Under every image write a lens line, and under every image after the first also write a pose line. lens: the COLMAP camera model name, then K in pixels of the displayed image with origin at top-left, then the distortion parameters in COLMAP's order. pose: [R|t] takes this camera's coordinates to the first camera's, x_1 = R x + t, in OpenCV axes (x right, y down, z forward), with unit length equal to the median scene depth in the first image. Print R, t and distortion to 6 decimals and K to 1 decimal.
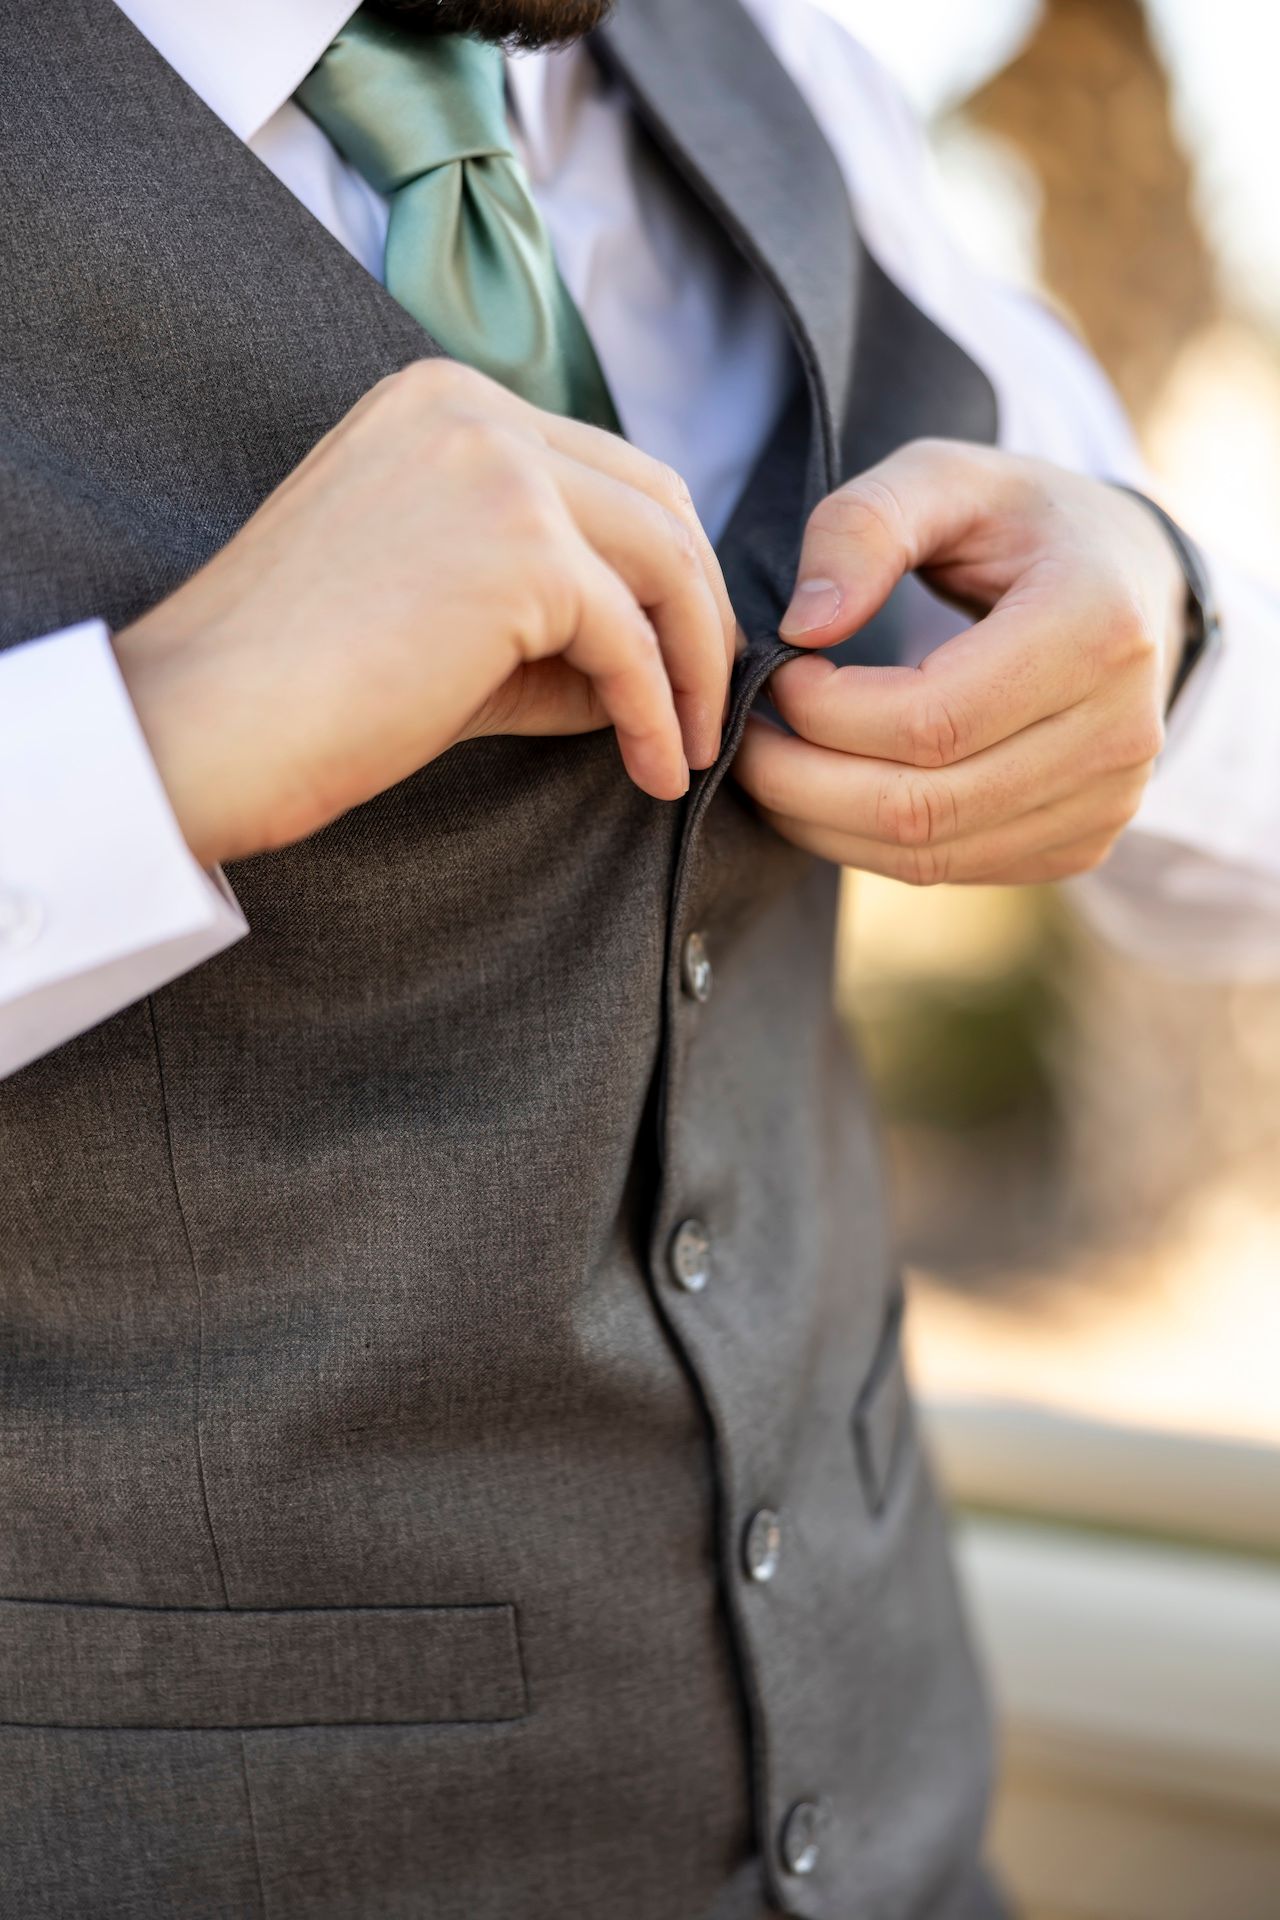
lens RADIAL K [[3812.9, 0, 640.2], [0, 3812.9, 960.9], [0, 0, 1]] dist [0.064902, 0.000000]
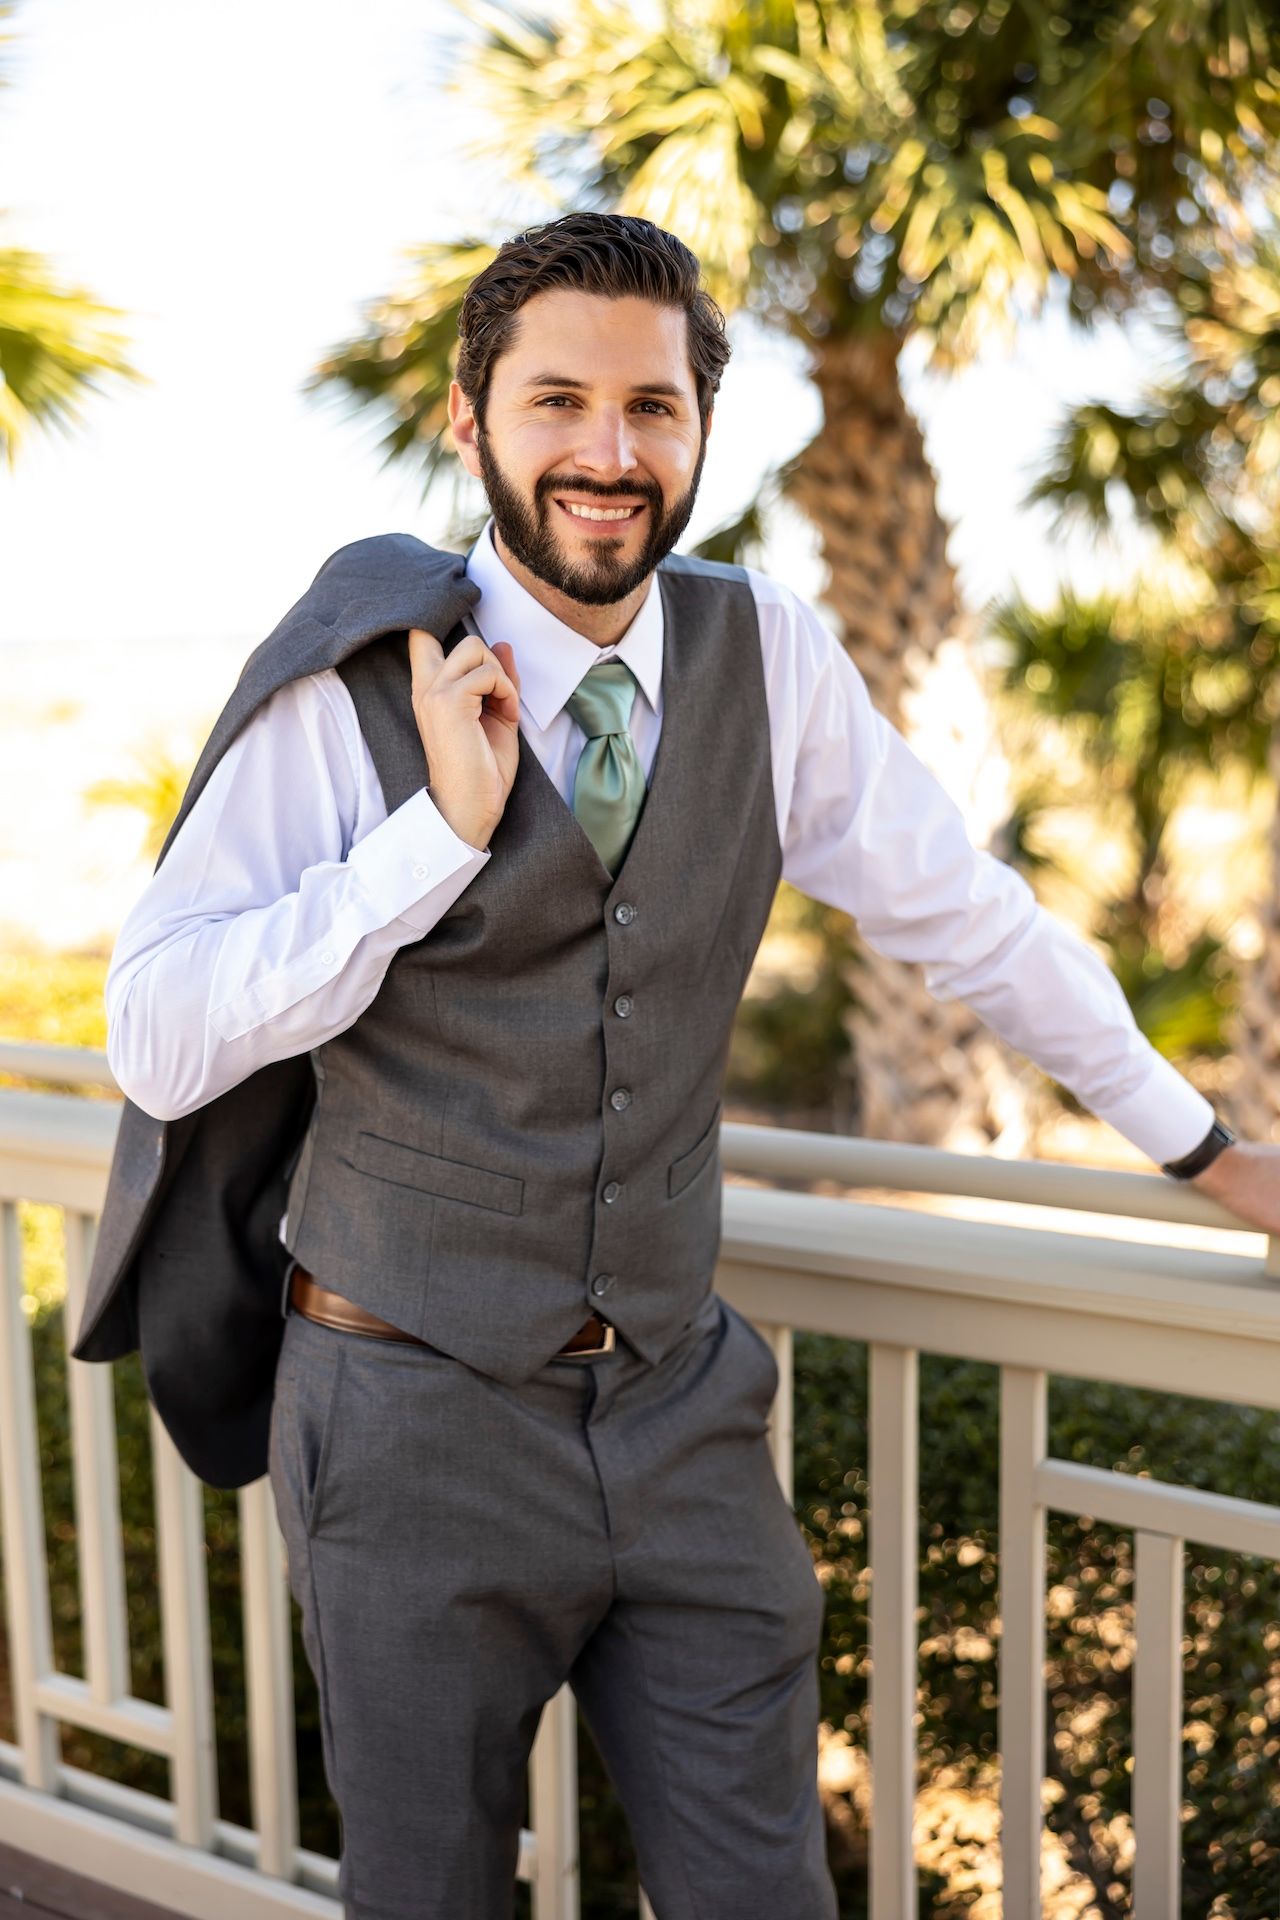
lens RADIAL K [[2300.5, 0, 640.0], [0, 2300.5, 964.5], [0, 0, 1]] dist [-0.018390, 0.000000]
pose [[0.974760, 0.219982, -0.038100, 0.100011], [-0.219942, 0.975499, 0.005268, -0.045569], [0.038326, 0.003244, 0.999260, -0.984735]]
